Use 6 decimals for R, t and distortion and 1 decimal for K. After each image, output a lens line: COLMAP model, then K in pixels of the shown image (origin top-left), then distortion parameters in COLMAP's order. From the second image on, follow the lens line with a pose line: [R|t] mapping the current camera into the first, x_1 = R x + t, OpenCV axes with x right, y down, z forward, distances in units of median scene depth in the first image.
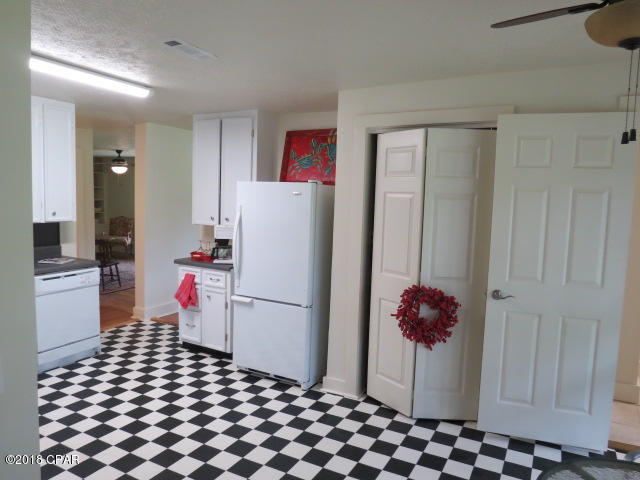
lens RADIAL K [[455.8, 0, 320.0], [0, 455.8, 240.0], [0, 0, 1]] dist [-0.021983, 0.005412]
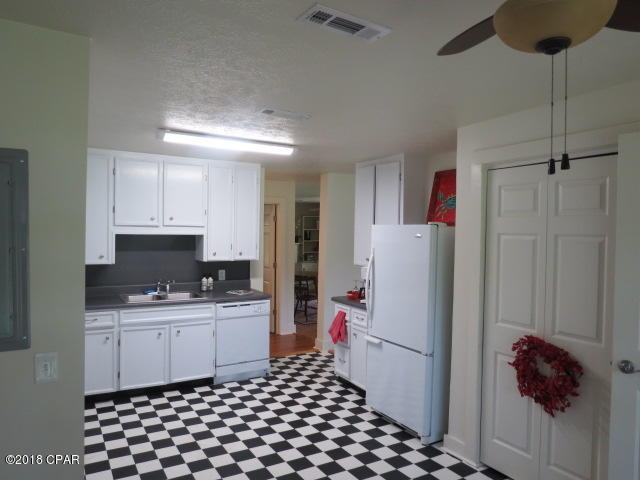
lens RADIAL K [[455.8, 0, 320.0], [0, 455.8, 240.0], [0, 0, 1]] dist [-0.021983, 0.005412]
pose [[0.860685, -0.005074, -0.509113, 0.221770], [-0.039681, 0.996240, -0.077012, -0.007929], [0.507589, 0.086486, 0.857248, 0.046306]]
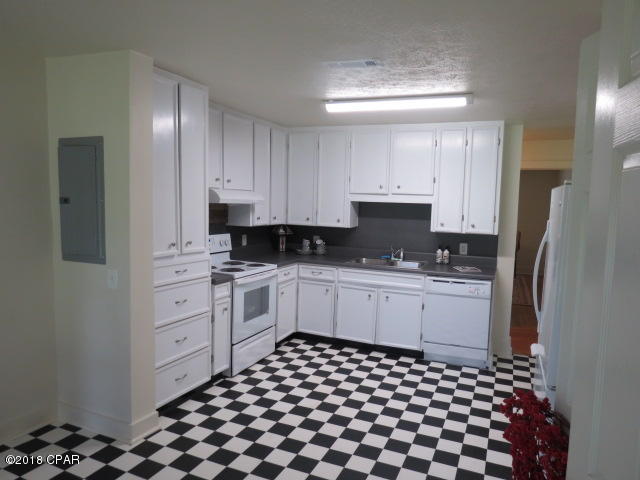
lens RADIAL K [[455.8, 0, 320.0], [0, 455.8, 240.0], [0, 0, 1]] dist [-0.021983, 0.005412]
pose [[0.103384, 0.068672, -0.992268, 0.451035], [-0.121147, 0.991056, 0.055966, -0.040441], [0.987236, 0.114424, 0.110779, 0.509566]]
